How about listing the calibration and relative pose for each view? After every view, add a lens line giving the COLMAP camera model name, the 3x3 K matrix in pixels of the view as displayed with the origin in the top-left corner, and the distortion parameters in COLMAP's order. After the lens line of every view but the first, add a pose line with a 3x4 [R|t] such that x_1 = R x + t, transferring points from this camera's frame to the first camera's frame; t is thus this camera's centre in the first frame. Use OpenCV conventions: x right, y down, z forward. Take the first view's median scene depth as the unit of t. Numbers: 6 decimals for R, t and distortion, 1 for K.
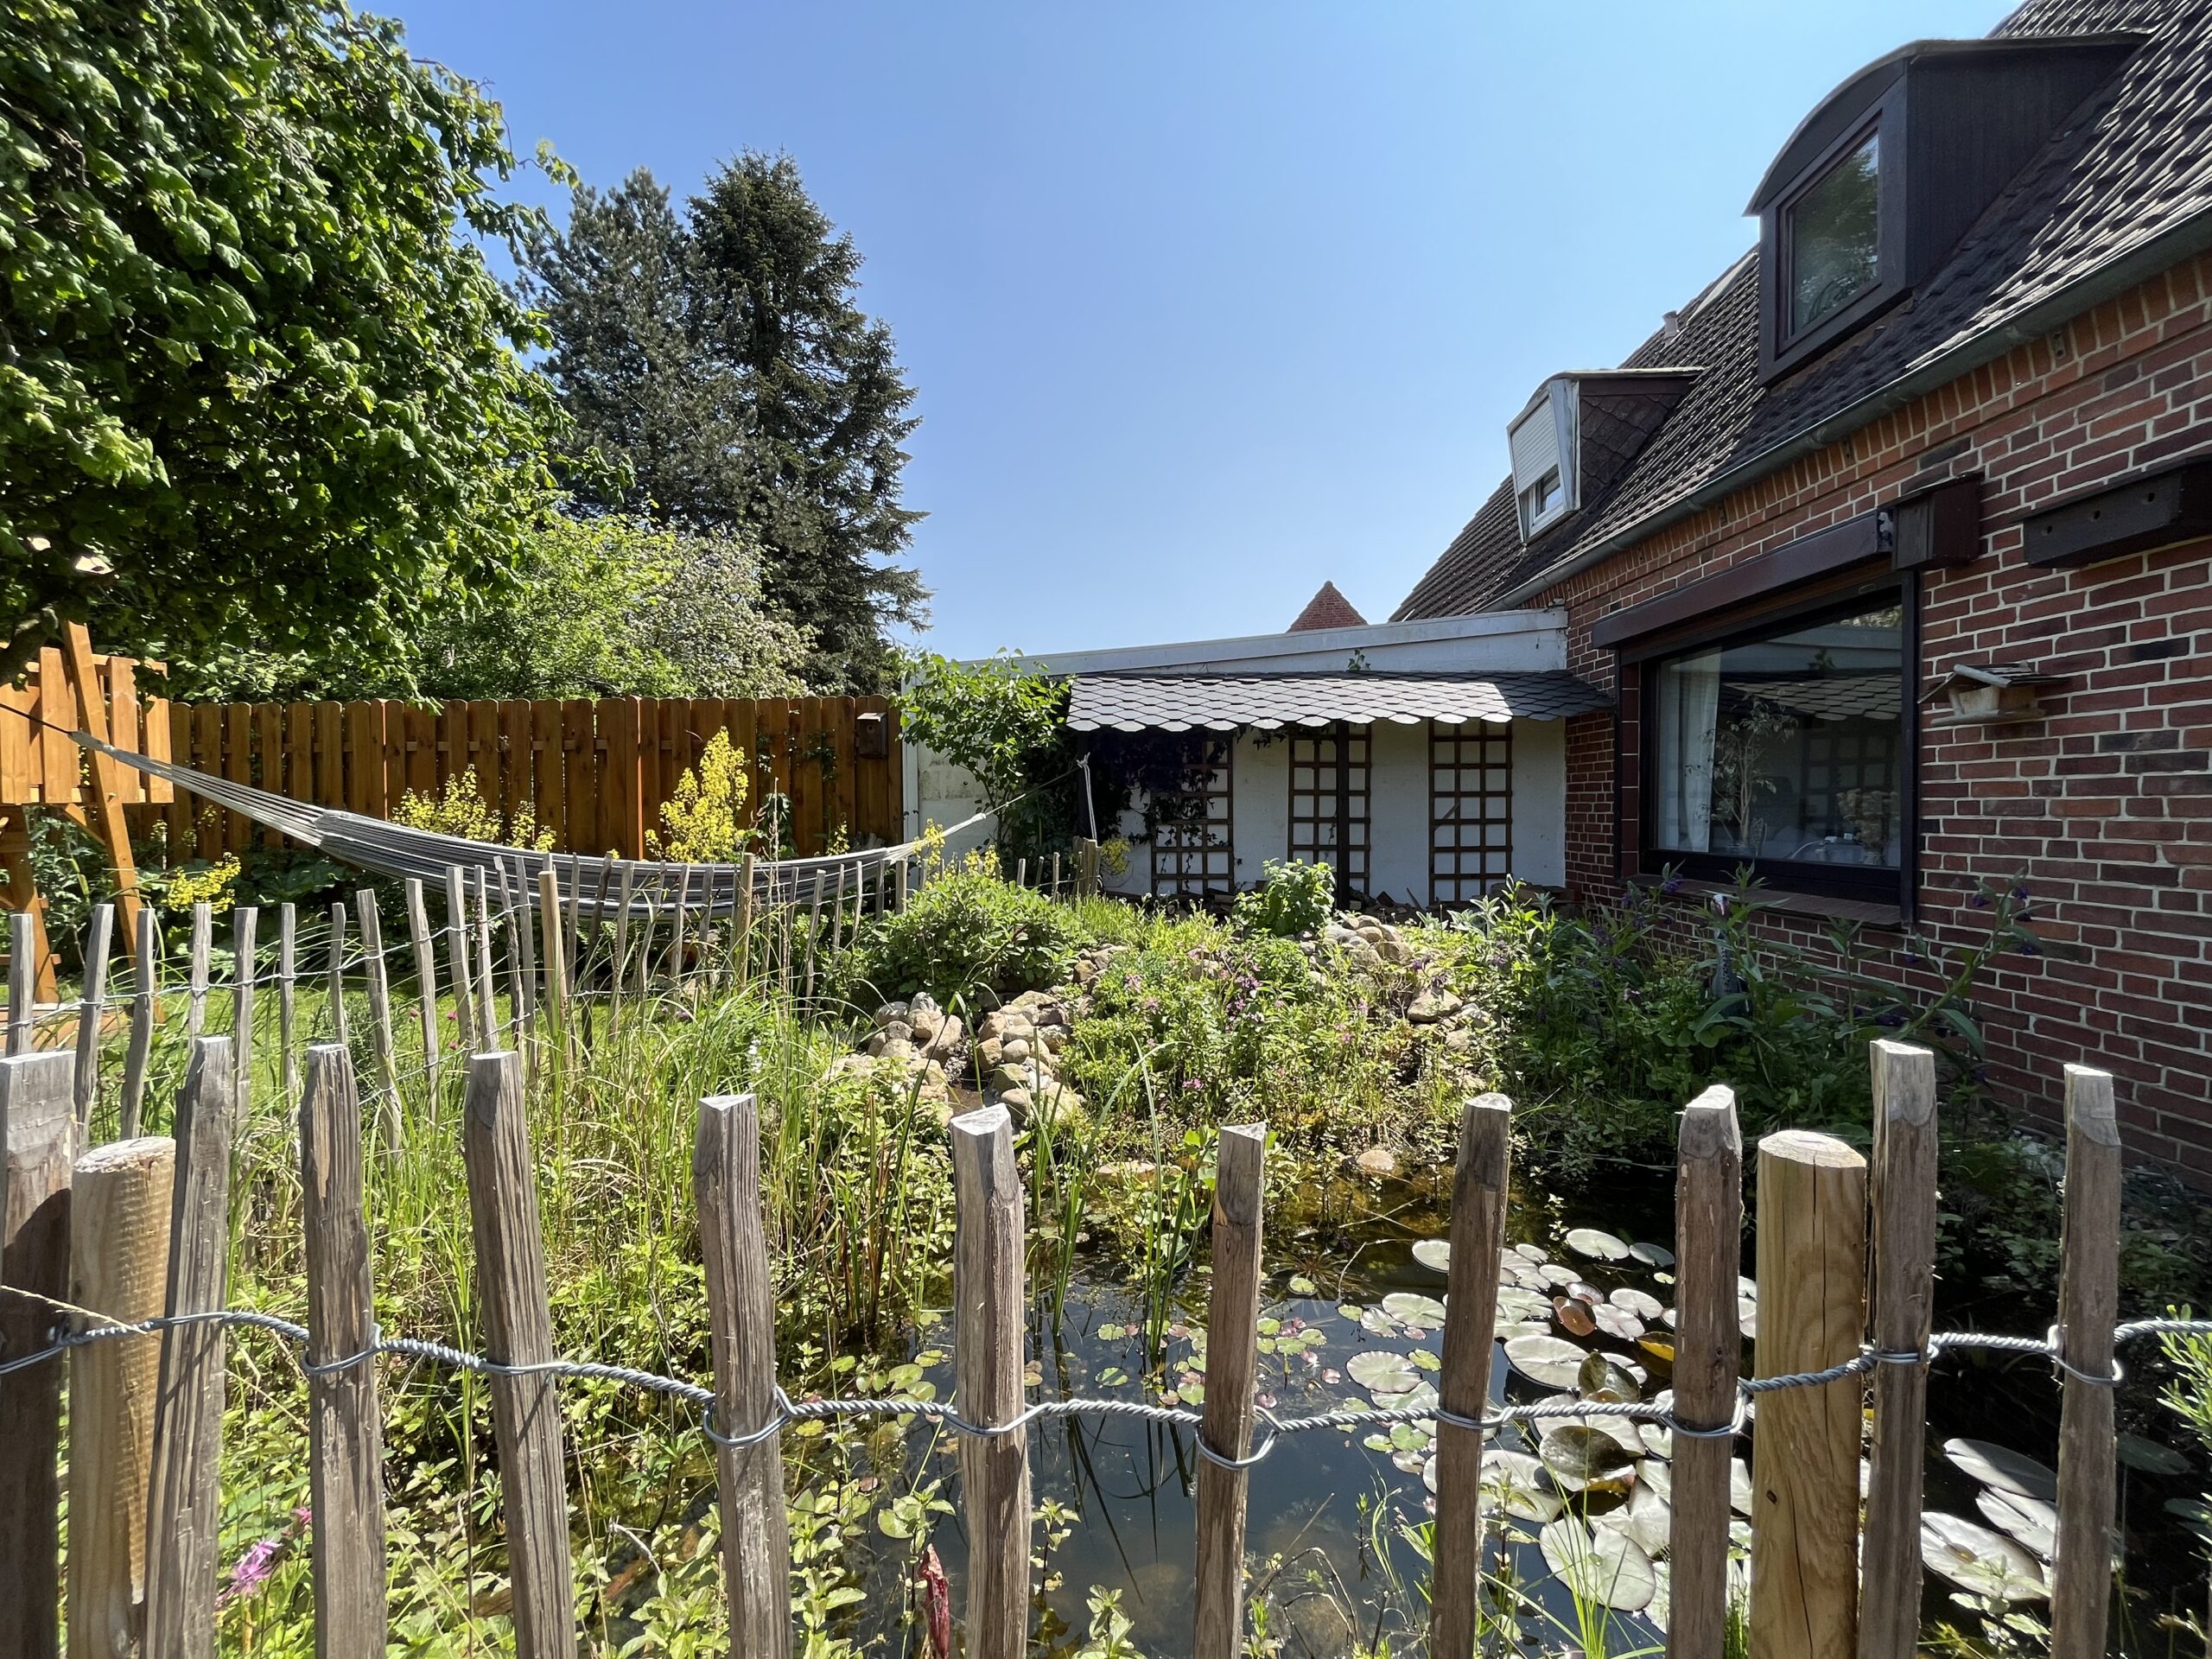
lens RADIAL K [[895.0, 0, 1117.8], [0, 895.0, 829.9], [0, 0, 1]] dist [0.000995, -0.002742]
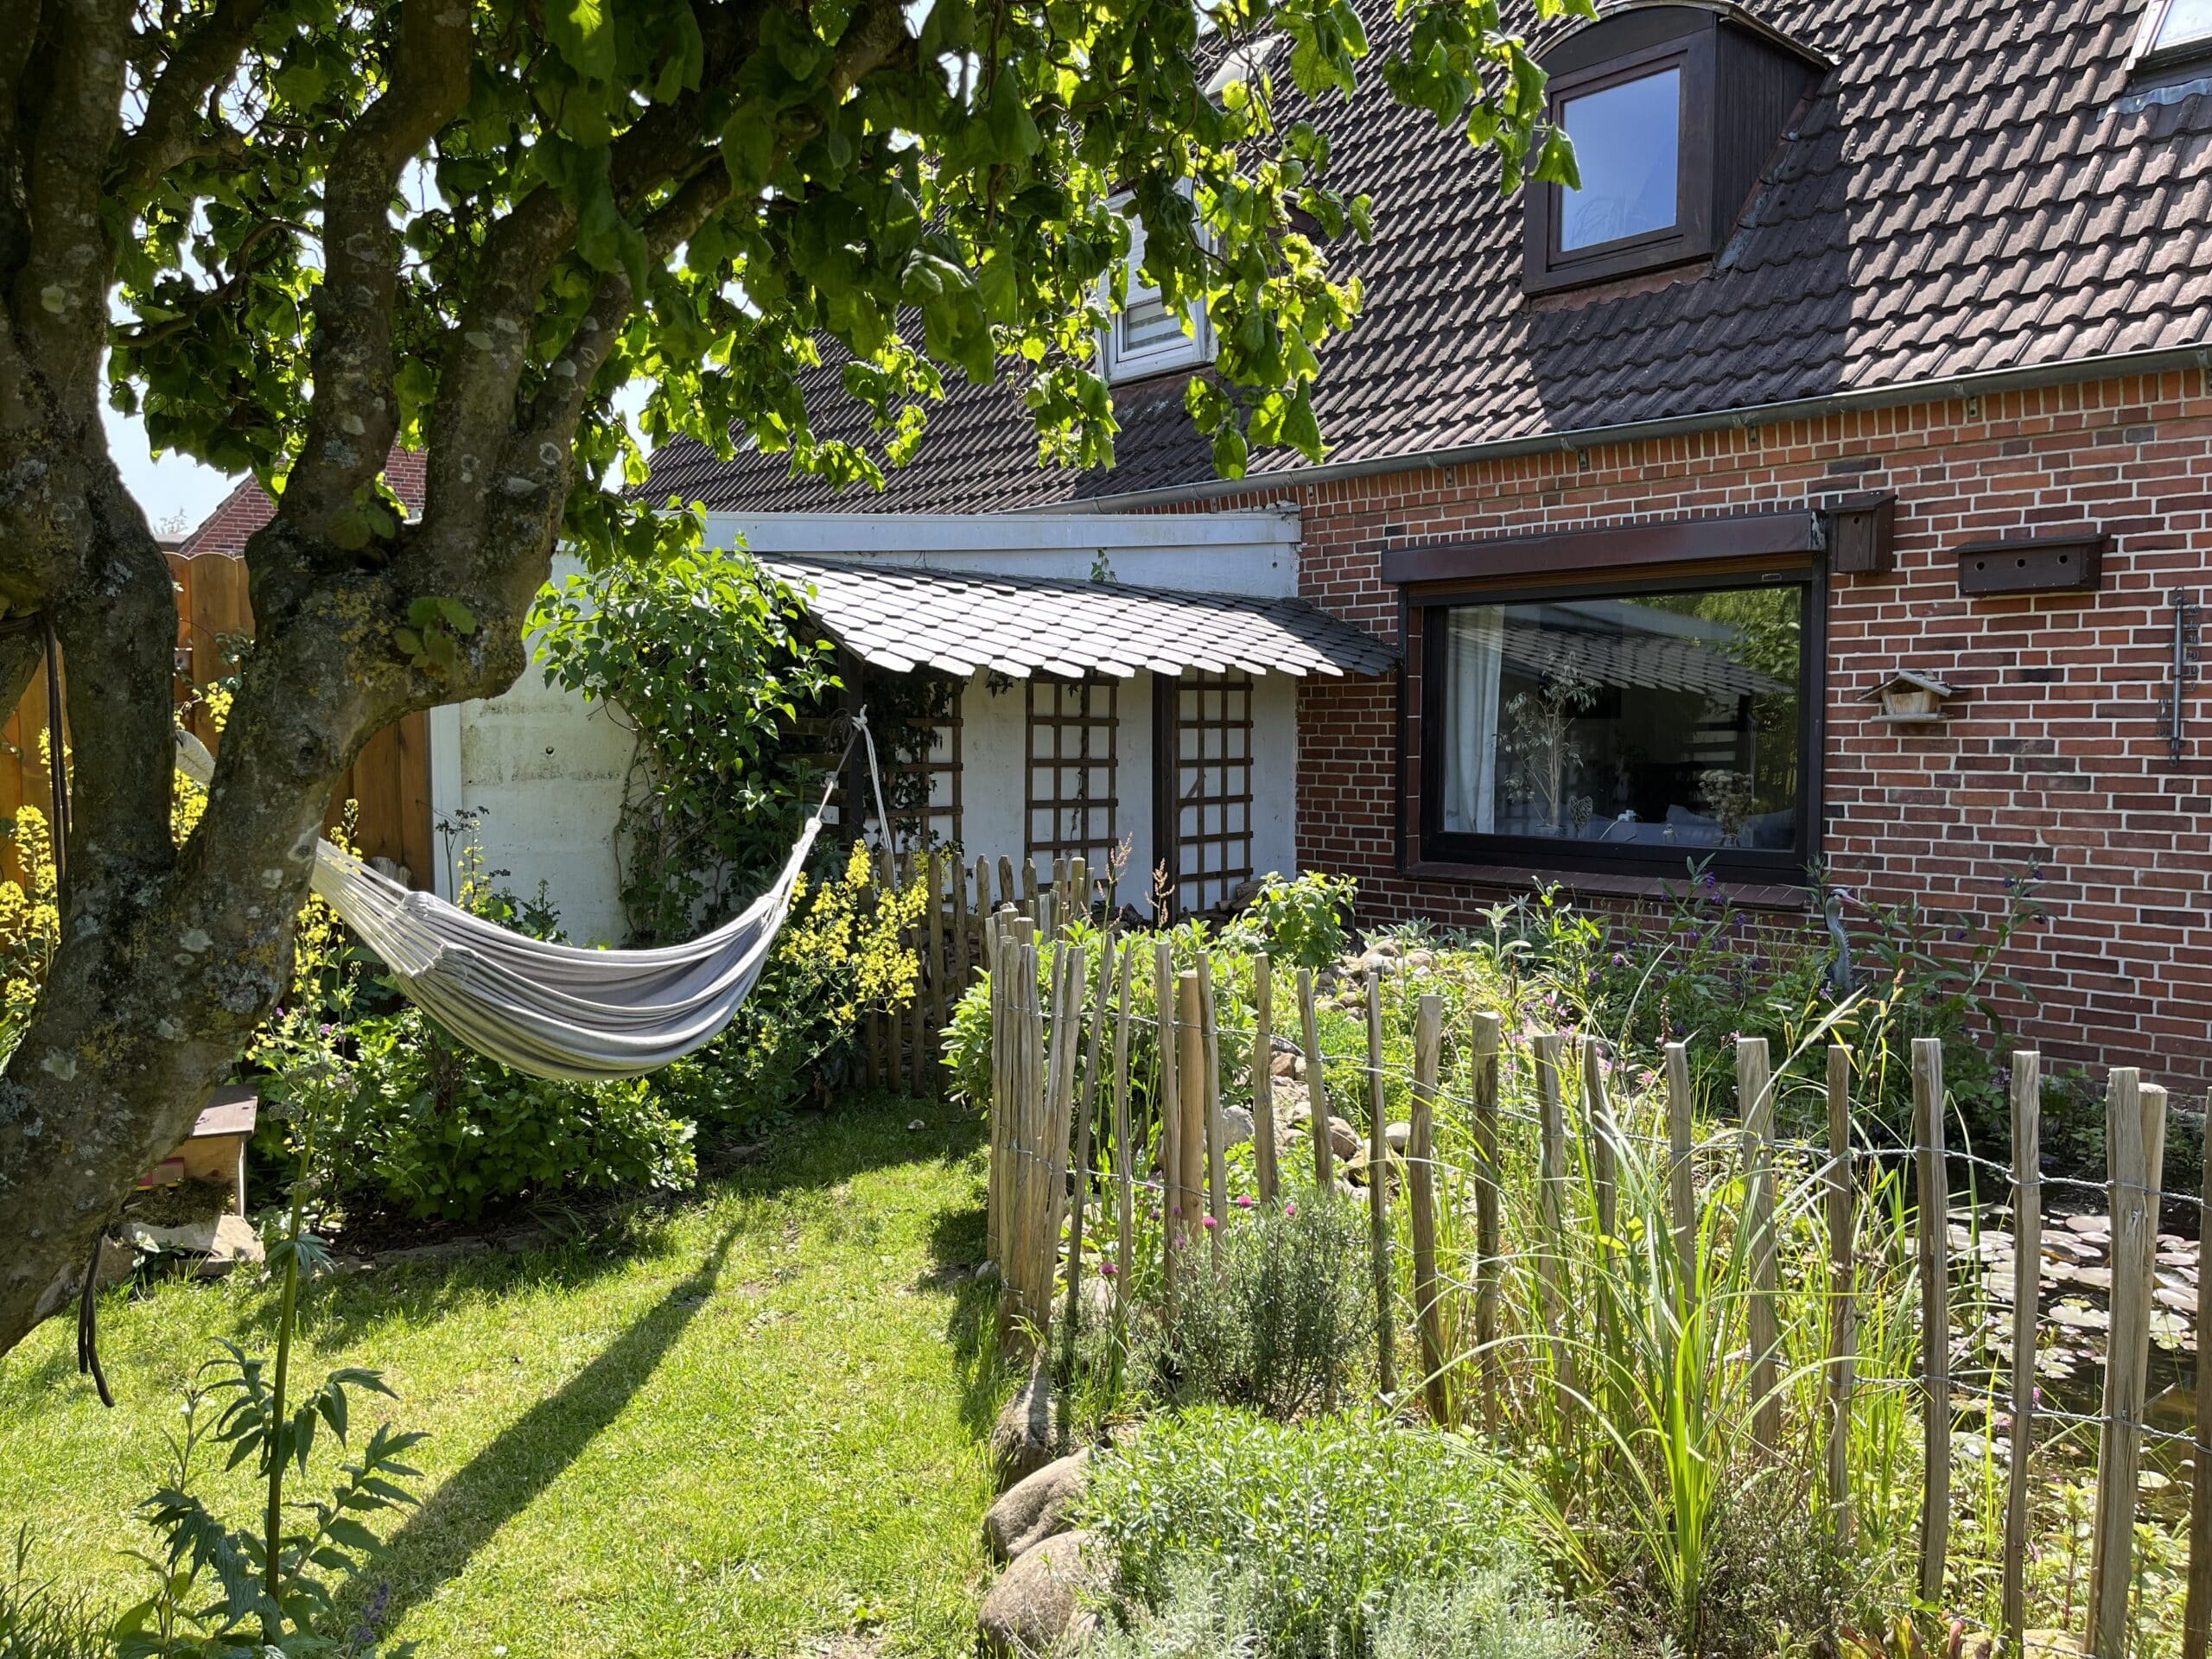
lens RADIAL K [[1669.5, 0, 1107.8], [0, 1669.5, 834.3], [0, 0, 1]] dist [0.071110, -0.111063]
pose [[0.720715, -0.040033, 0.692075, -1.266521], [0.014054, 0.998970, 0.043151, -0.086270], [-0.693089, -0.021373, 0.720535, 0.164400]]
